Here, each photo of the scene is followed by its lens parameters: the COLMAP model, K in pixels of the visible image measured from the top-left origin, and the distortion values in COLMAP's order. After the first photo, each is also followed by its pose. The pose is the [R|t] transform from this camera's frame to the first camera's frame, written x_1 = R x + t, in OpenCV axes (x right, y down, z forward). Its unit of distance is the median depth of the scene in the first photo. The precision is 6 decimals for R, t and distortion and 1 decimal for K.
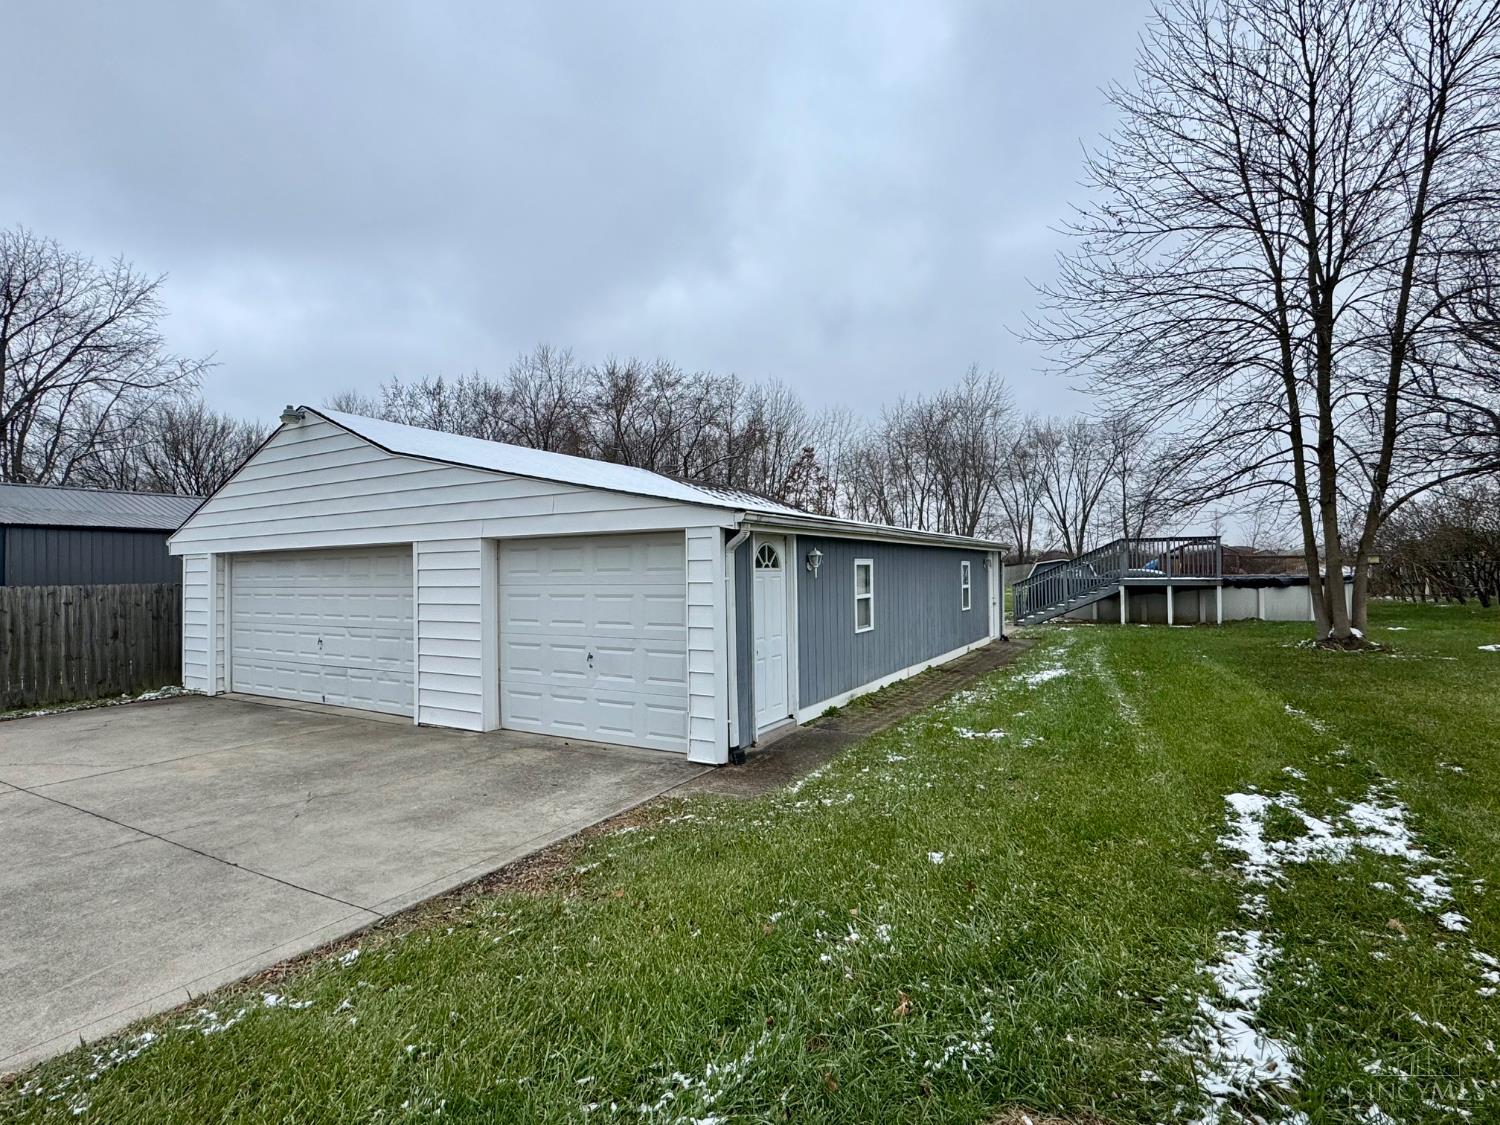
lens RADIAL K [[729.7, 0, 750.0], [0, 729.7, 562.5], [0, 0, 1]] dist [-0.001170, -0.001434]
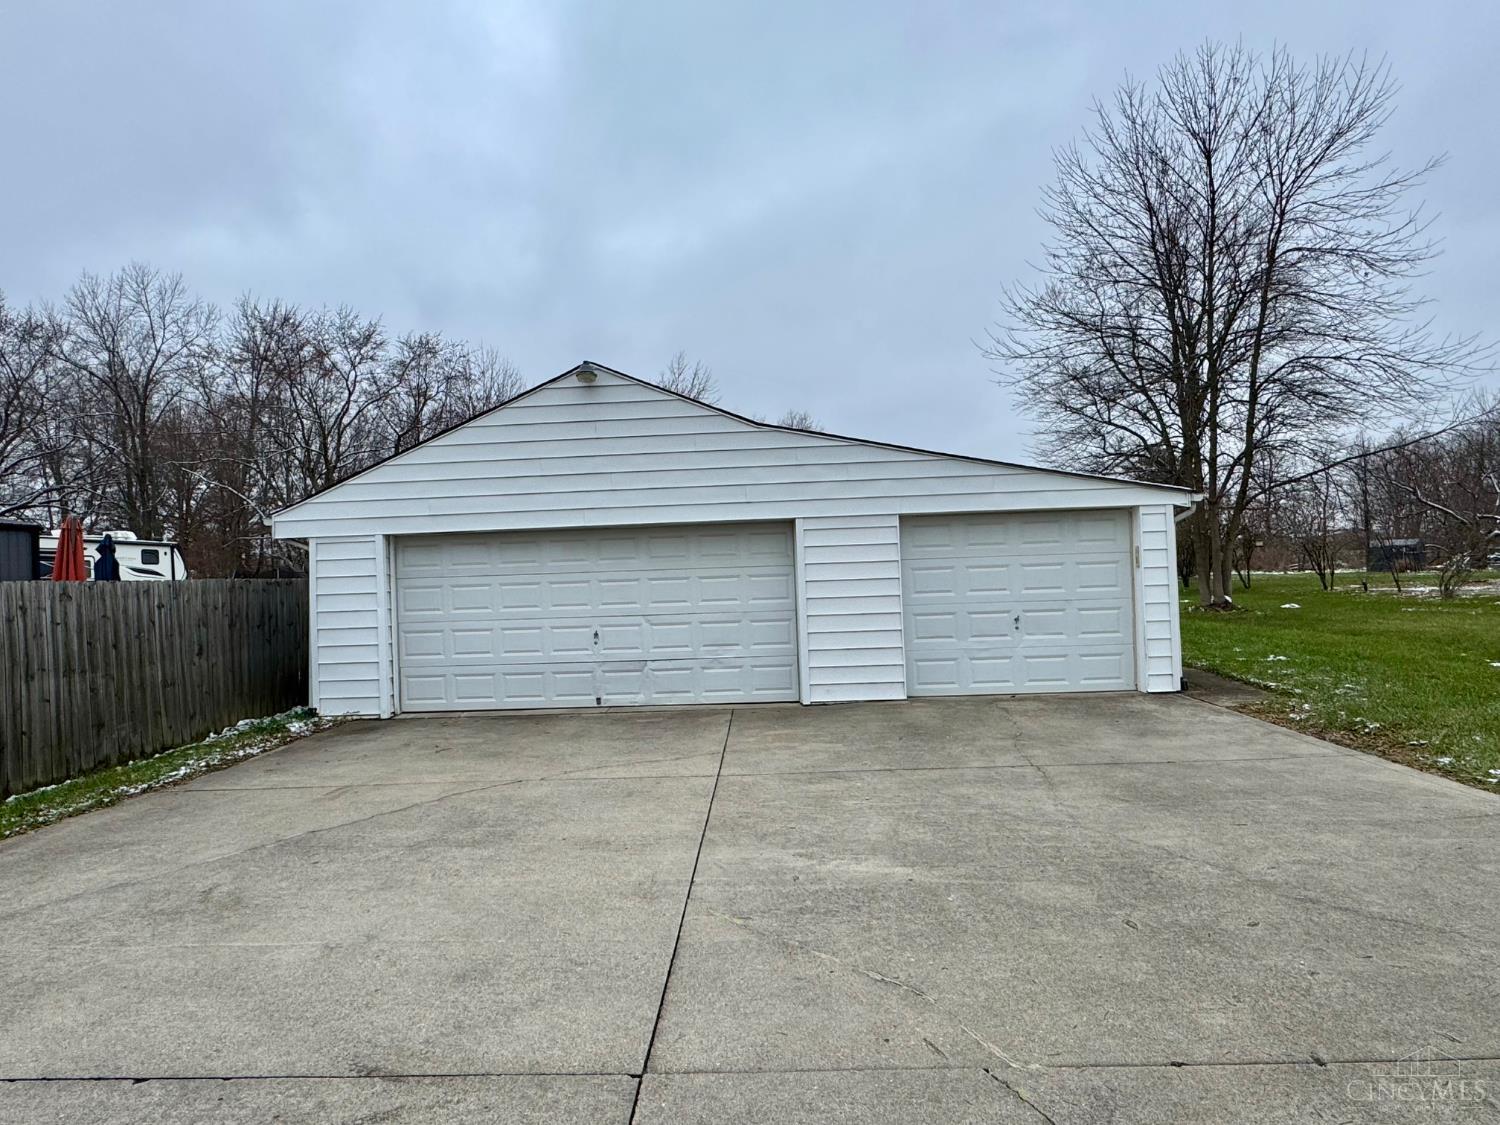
lens RADIAL K [[848.0, 0, 750.0], [0, 848.0, 562.5], [0, 0, 1]] dist [-0.002679, 0.000061]
pose [[0.884580, -0.011347, 0.466251, -0.924560], [0.015973, 0.999855, -0.005970, 0.032397], [-0.466116, 0.012729, 0.884632, 0.023038]]
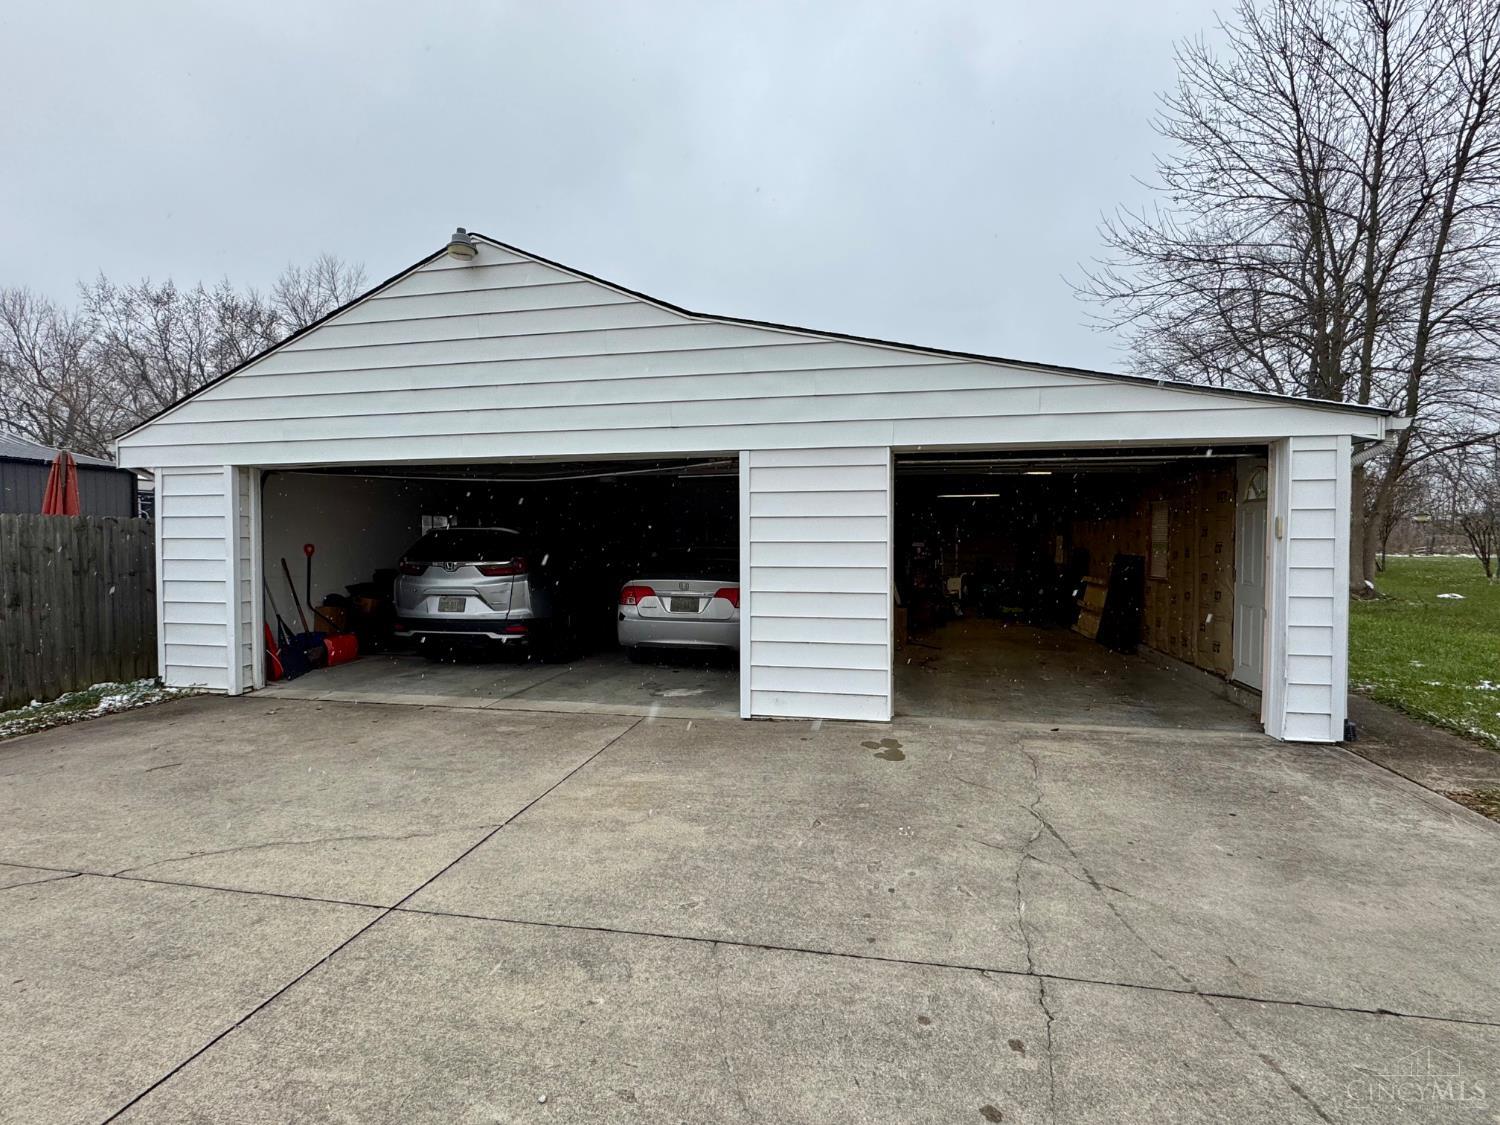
lens RADIAL K [[729.7, 0, 750.0], [0, 729.7, 562.5], [0, 0, 1]] dist [-0.001170, -0.001434]
pose [[0.948244, 0.001949, 0.317538, -0.589831], [-0.016277, 0.998965, 0.042476, 0.040935], [-0.317126, -0.045446, 0.947294, 0.311038]]
